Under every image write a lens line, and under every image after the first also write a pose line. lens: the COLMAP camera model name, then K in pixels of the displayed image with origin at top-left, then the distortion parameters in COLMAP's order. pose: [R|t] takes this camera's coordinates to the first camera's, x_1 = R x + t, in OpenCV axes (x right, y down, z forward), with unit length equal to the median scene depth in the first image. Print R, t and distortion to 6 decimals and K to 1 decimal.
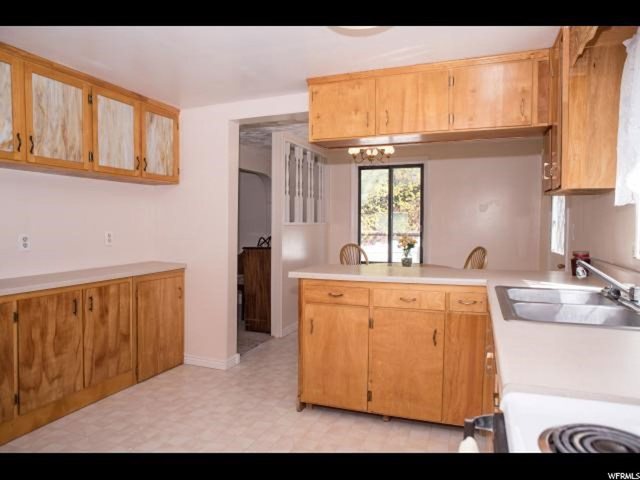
lens RADIAL K [[442.8, 0, 321.5], [0, 442.8, 240.3], [0, 0, 1]] dist [0.003005, 0.001023]
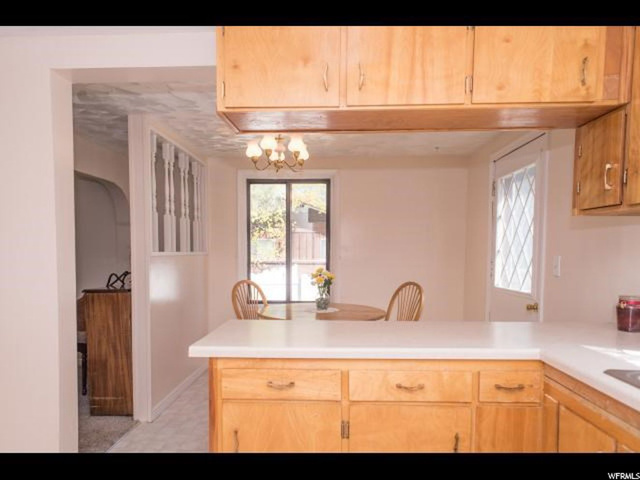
lens RADIAL K [[446.8, 0, 318.9], [0, 446.8, 274.6], [0, 0, 1]] dist [0.018772, -0.002845]
pose [[0.948899, -0.017497, 0.315095, -0.056167], [0.012814, 0.999775, 0.016927, -0.013920], [-0.315321, -0.012024, 0.948909, 0.258879]]
